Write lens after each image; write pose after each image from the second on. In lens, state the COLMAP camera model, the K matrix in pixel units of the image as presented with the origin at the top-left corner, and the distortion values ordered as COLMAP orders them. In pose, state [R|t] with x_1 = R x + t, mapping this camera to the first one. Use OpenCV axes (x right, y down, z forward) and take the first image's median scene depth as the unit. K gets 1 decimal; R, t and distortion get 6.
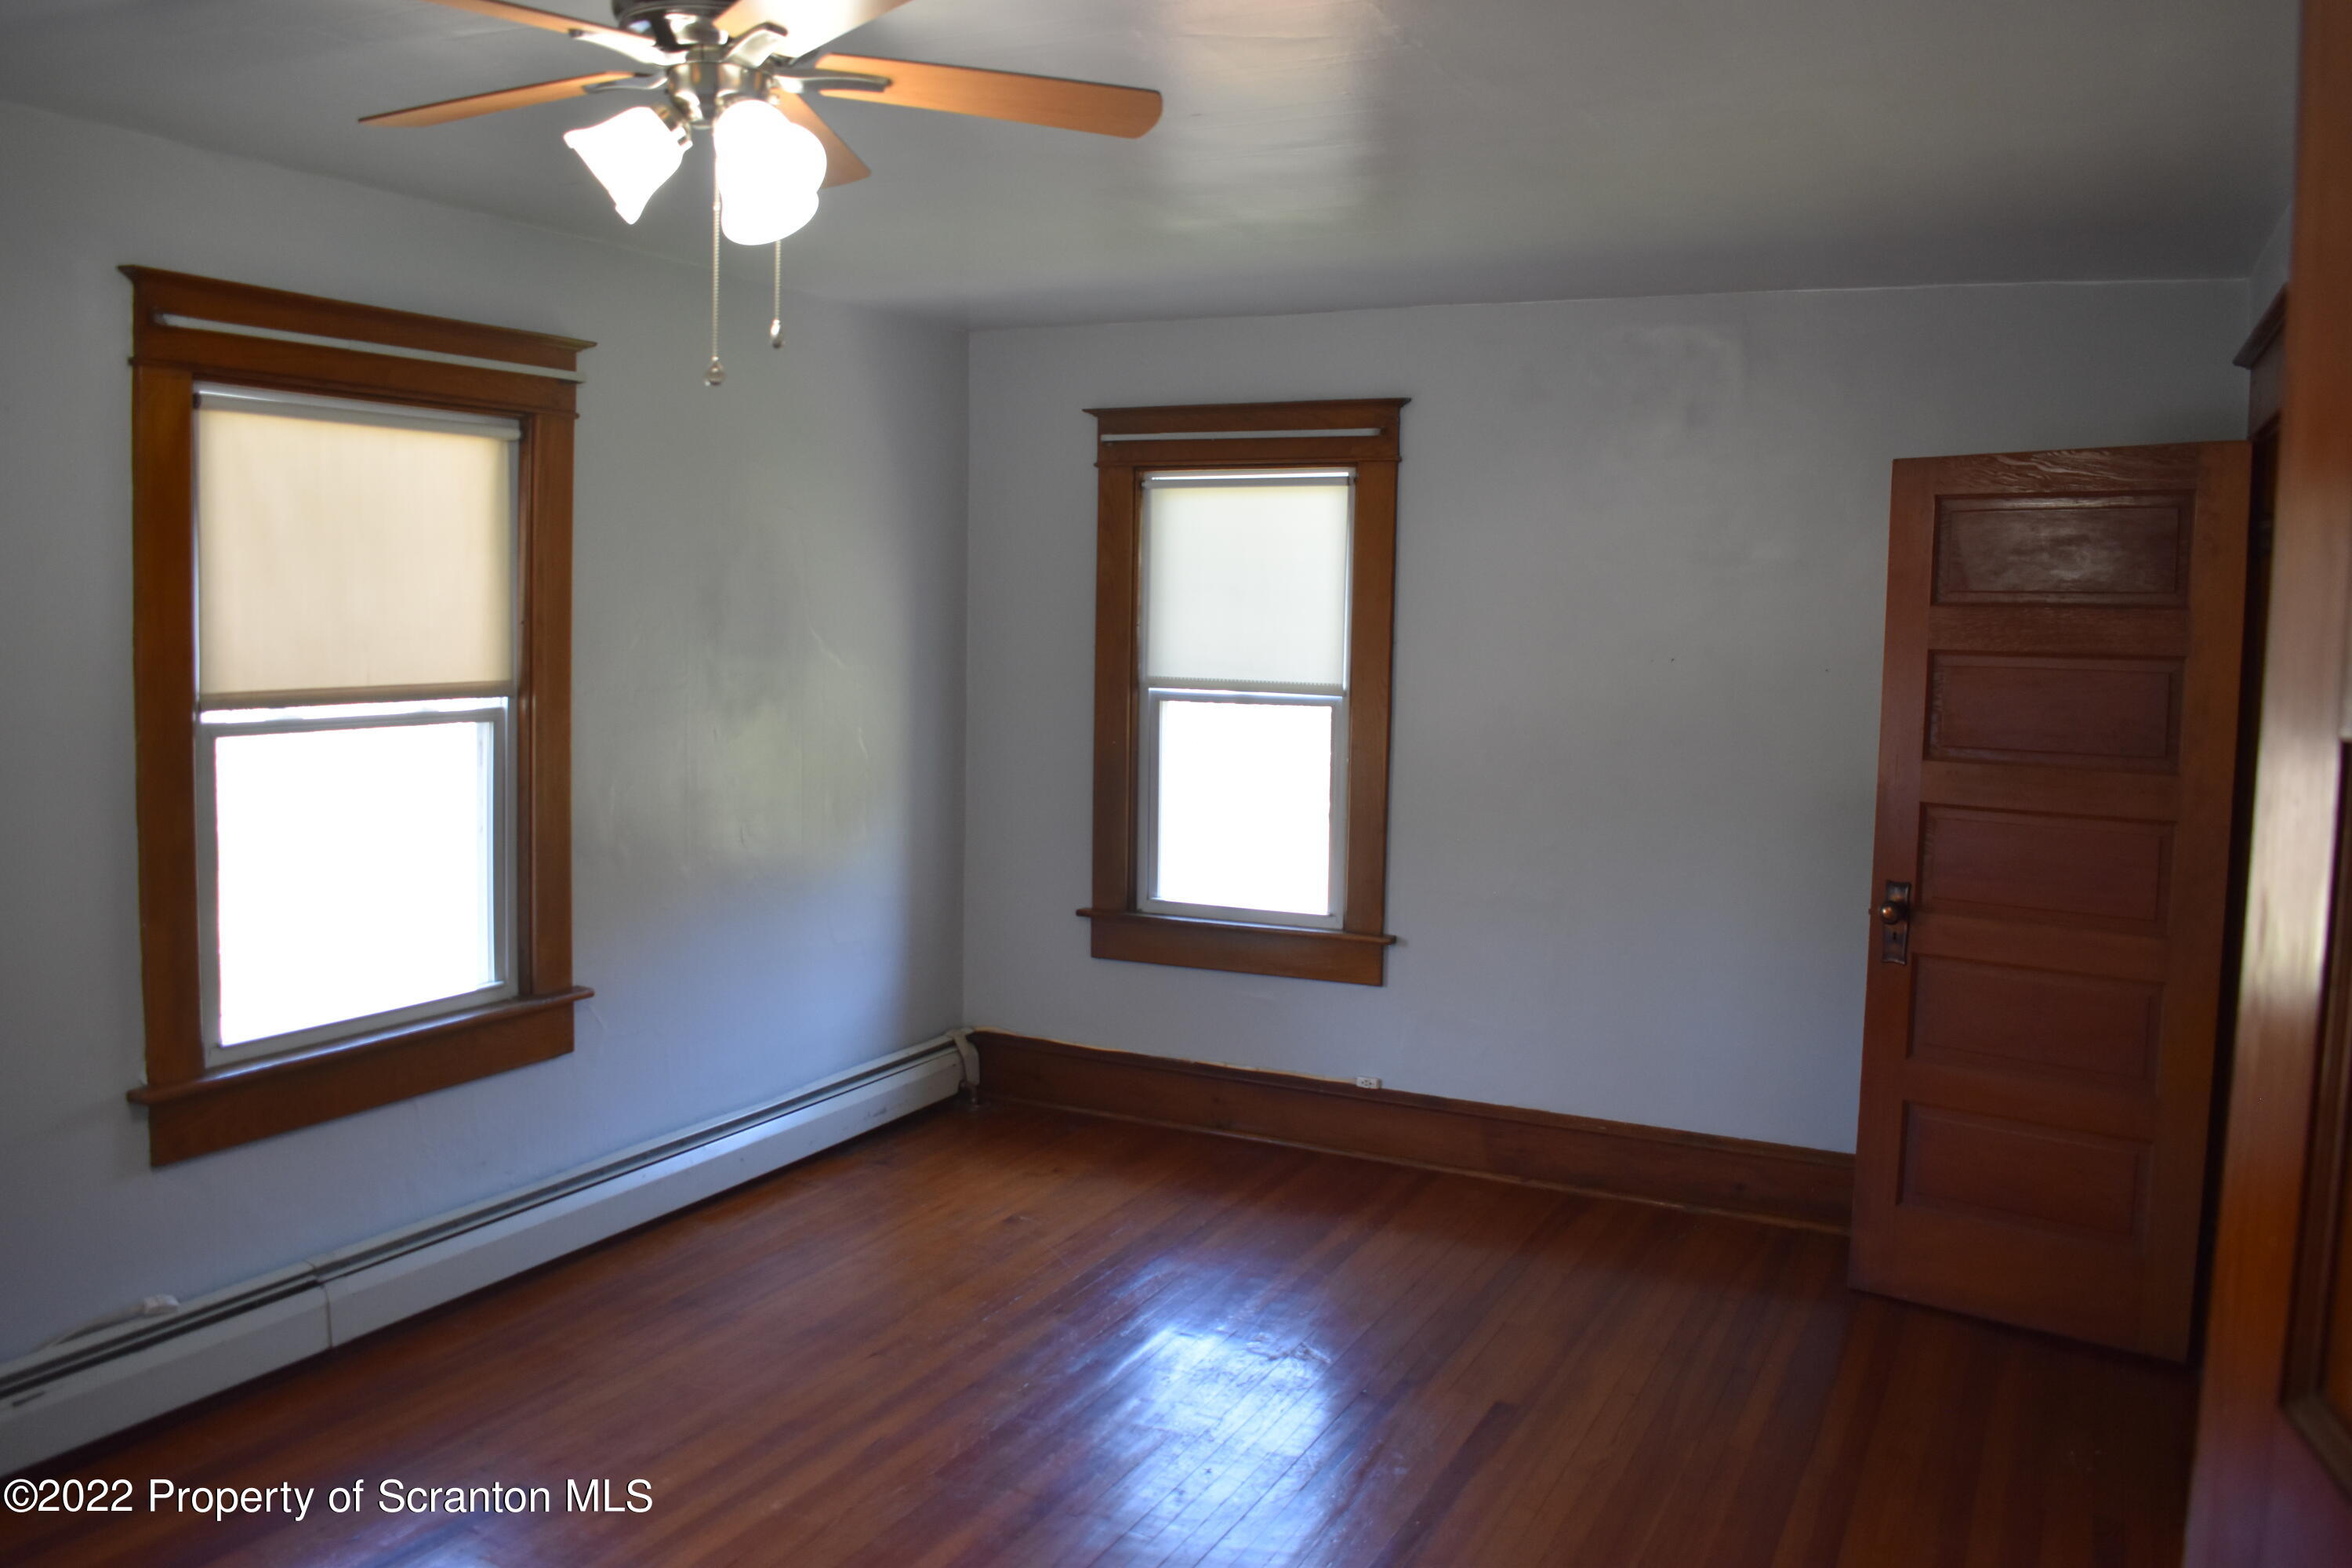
lens RADIAL K [[1830.6, 0, 1193.4], [0, 1830.6, 767.1], [0, 0, 1]] dist [-0.091074, 0.009396]
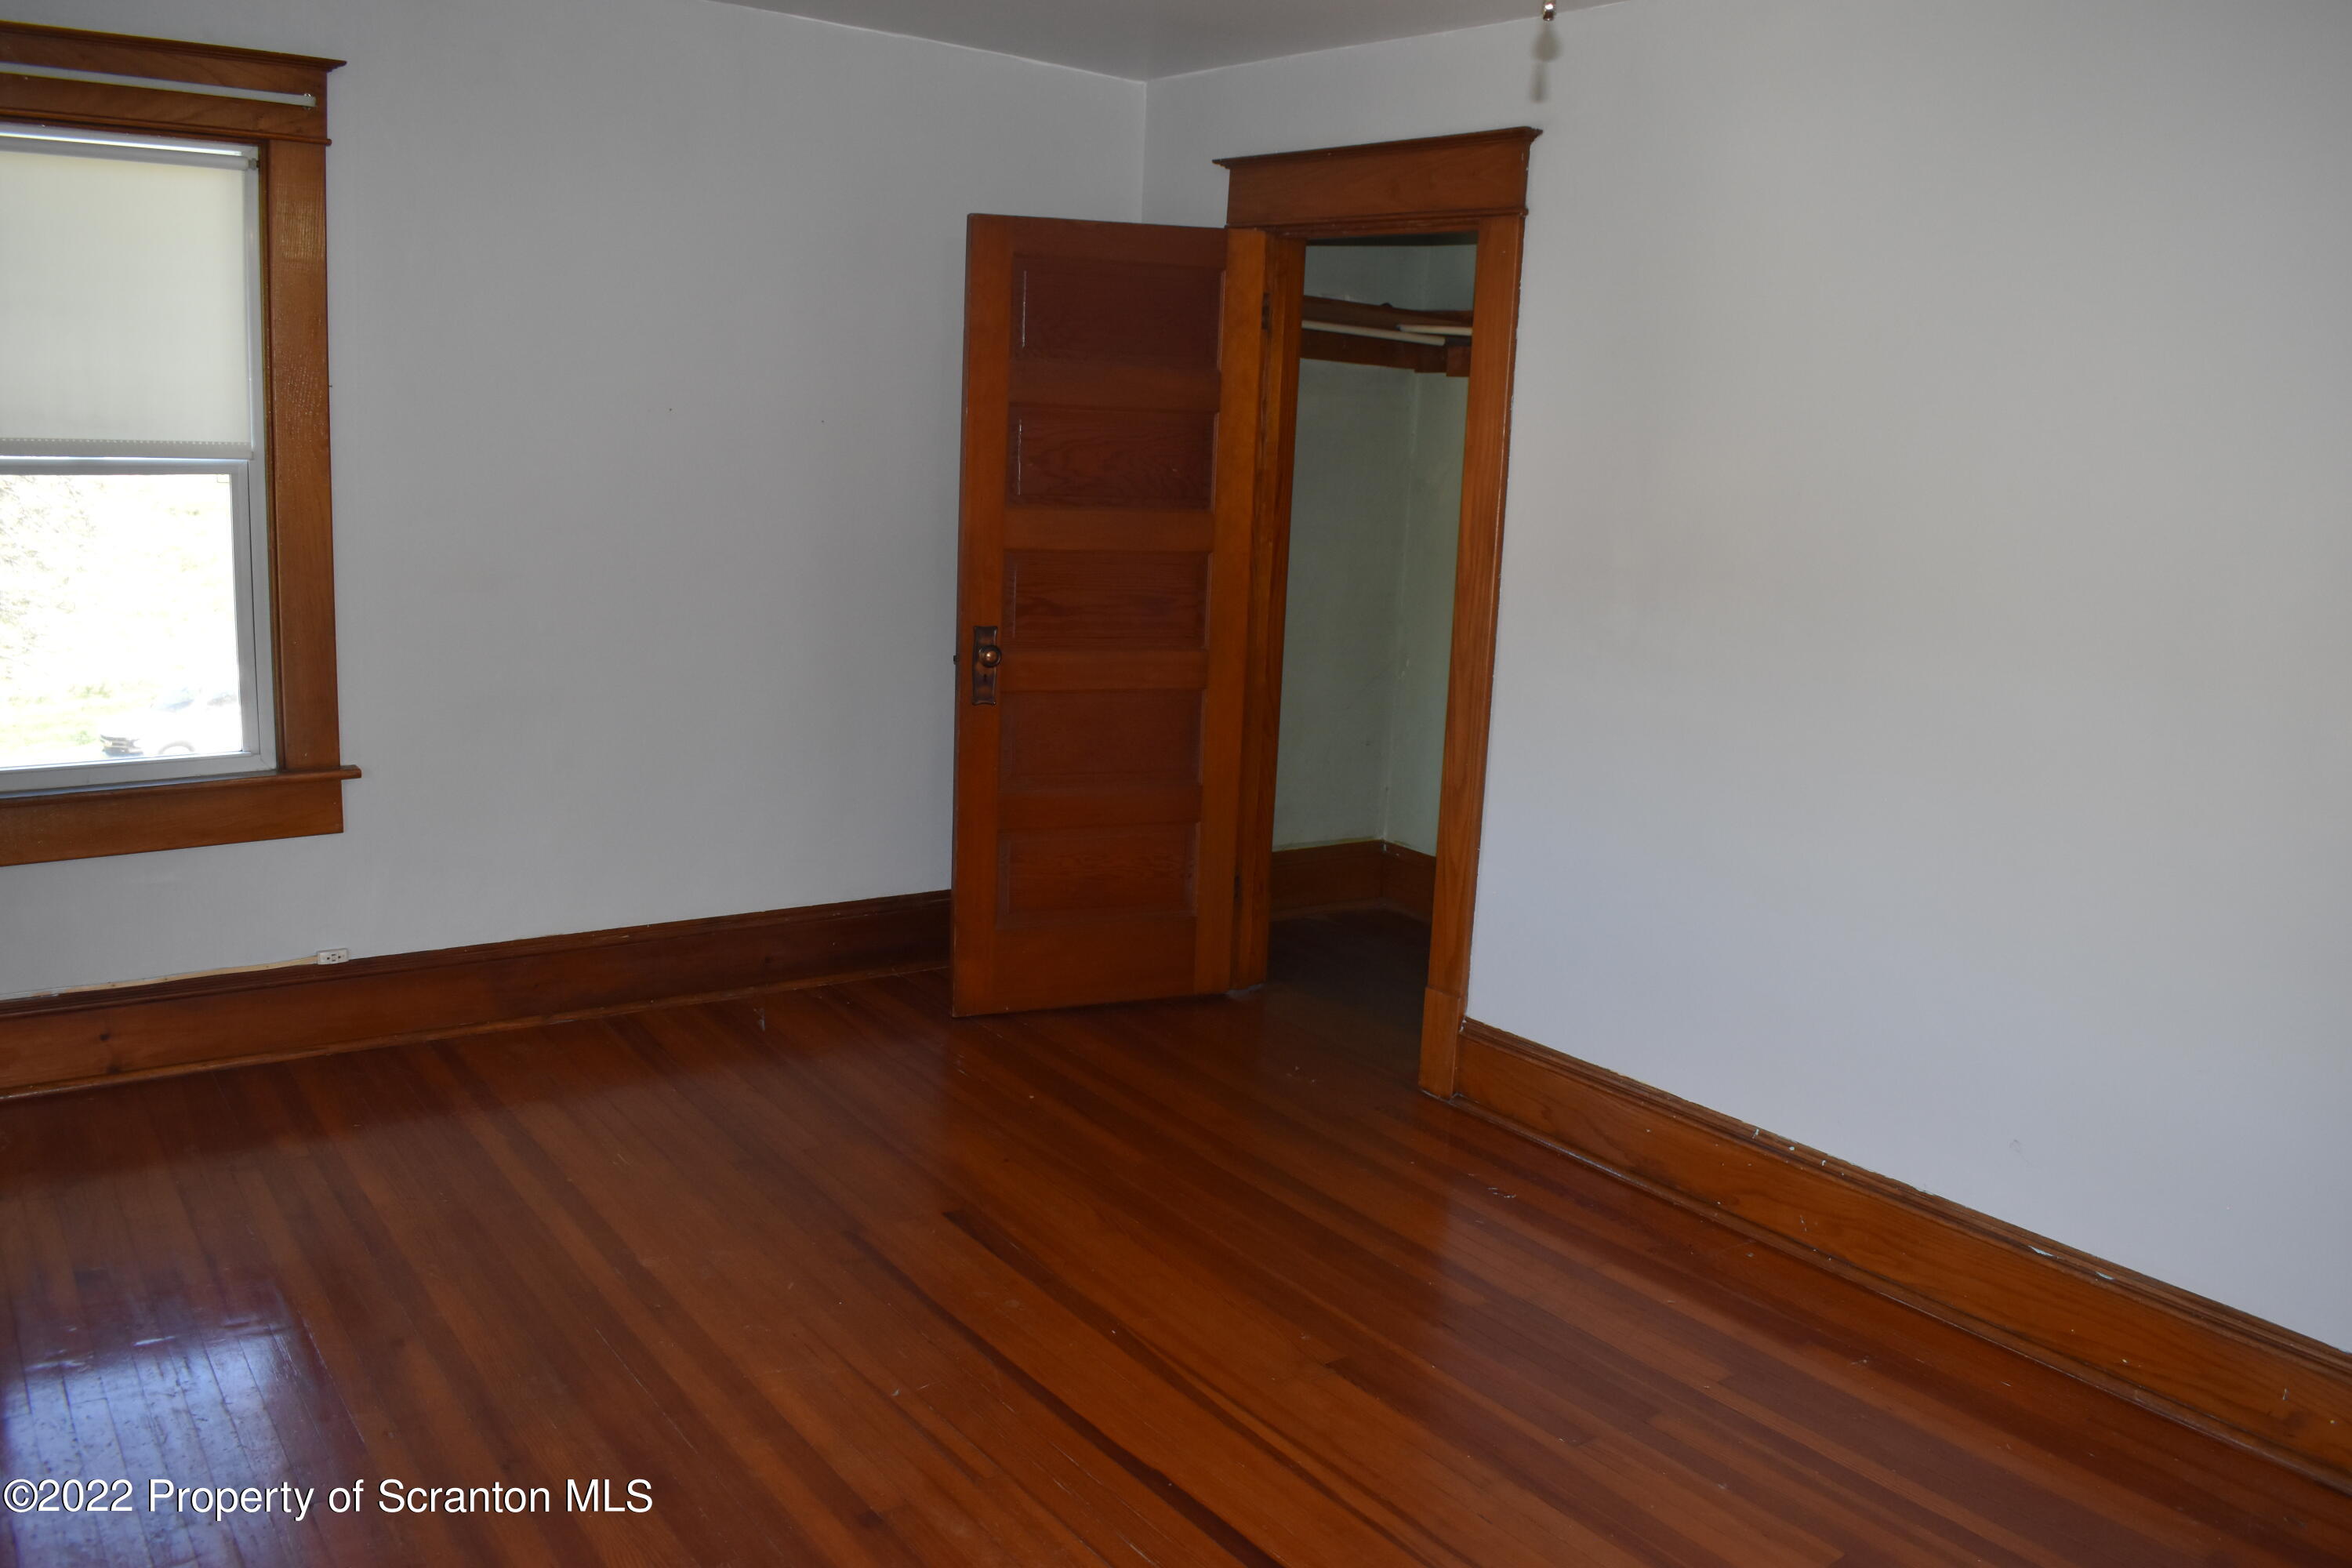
lens RADIAL K [[1830.6, 0, 1193.4], [0, 1830.6, 767.1], [0, 0, 1]] dist [-0.091074, 0.009396]
pose [[0.445416, -0.160132, 0.880887, -0.417877], [0.037664, 0.986356, 0.160260, -0.017244], [-0.894531, -0.038205, 0.445370, 0.341284]]
